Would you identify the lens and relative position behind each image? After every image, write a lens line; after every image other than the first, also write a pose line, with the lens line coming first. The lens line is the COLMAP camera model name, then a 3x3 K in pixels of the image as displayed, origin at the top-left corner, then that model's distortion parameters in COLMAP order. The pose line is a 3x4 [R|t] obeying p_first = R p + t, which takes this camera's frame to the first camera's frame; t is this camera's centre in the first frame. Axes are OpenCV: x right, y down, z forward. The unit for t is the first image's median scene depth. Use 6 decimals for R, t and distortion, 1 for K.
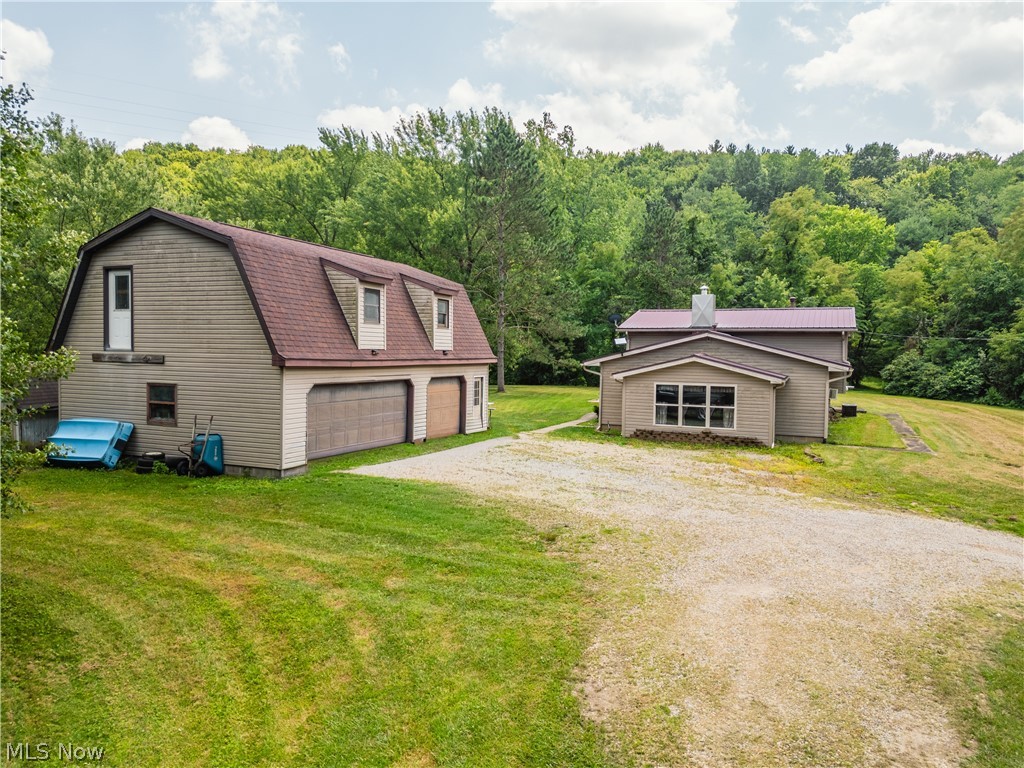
lens RADIAL K [[733.7, 0, 507.3], [0, 733.7, 384.1], [0, 0, 1]] dist [0.049515, -0.033426]
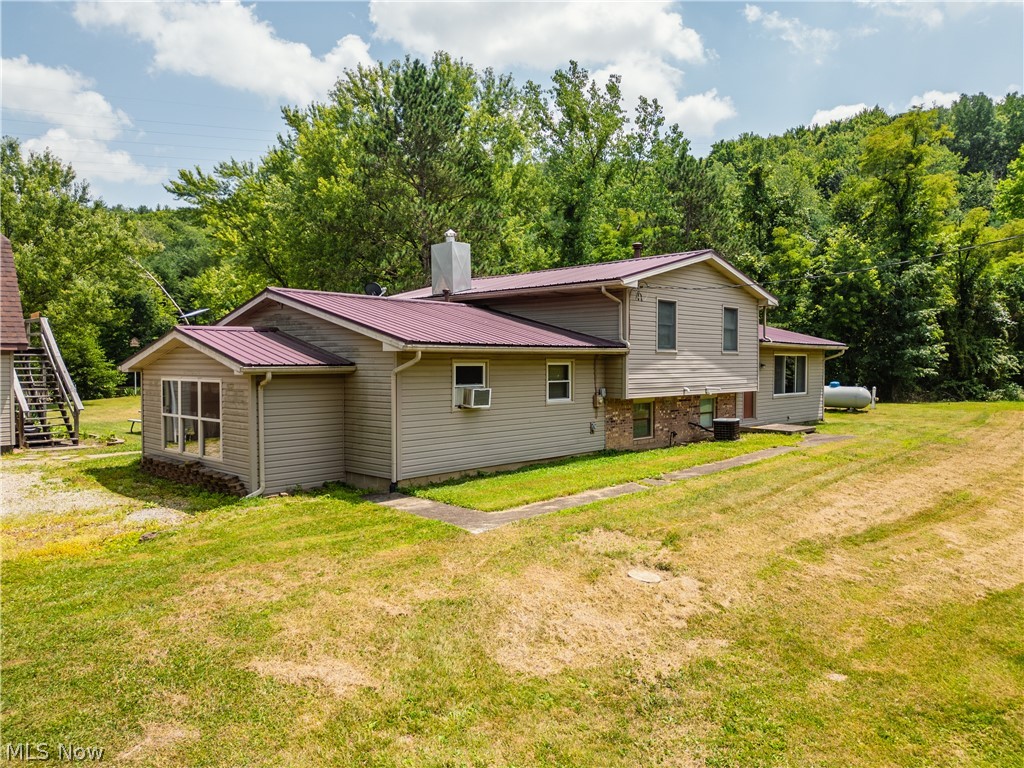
lens RADIAL K [[733.7, 0, 507.3], [0, 733.7, 384.1], [0, 0, 1]] dist [0.049515, -0.033426]
pose [[0.941839, -0.004759, -0.336032, 0.684100], [-0.000933, 0.999859, -0.016775, 0.013787], [0.336064, 0.016113, 0.941701, 0.545311]]
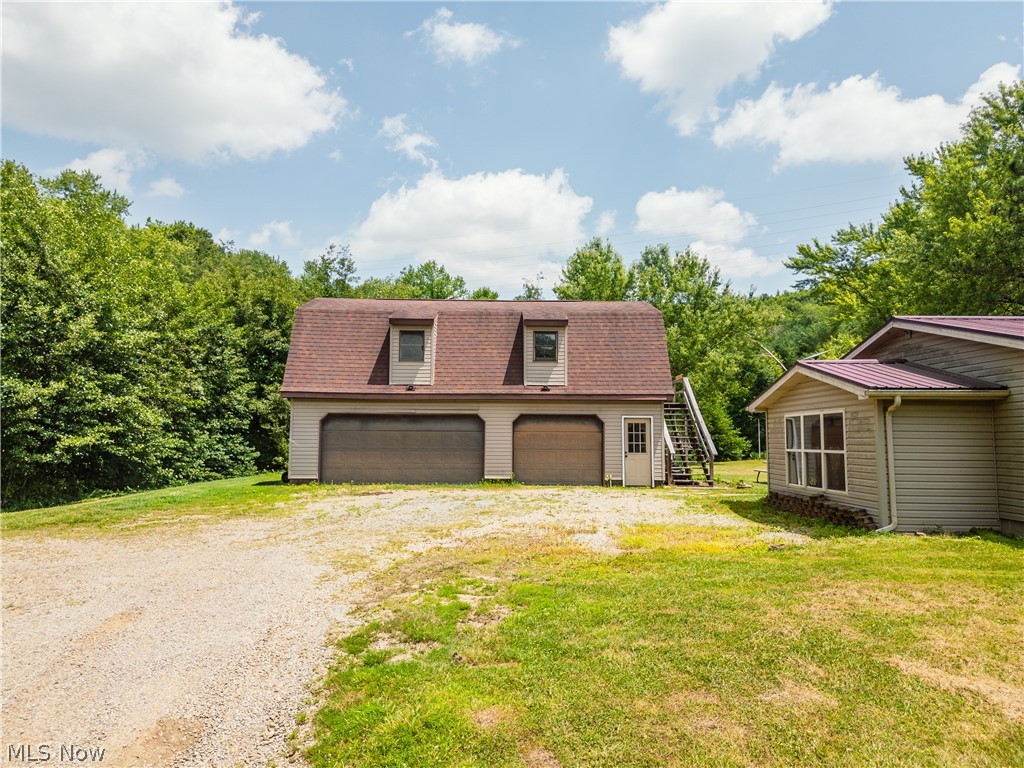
lens RADIAL K [[733.7, 0, 507.3], [0, 733.7, 384.1], [0, 0, 1]] dist [0.049515, -0.033426]
pose [[0.422867, -0.082497, -0.902429, 0.681107], [-0.036275, 0.993508, -0.107821, 0.049309], [0.905465, 0.078329, 0.417129, 0.544893]]
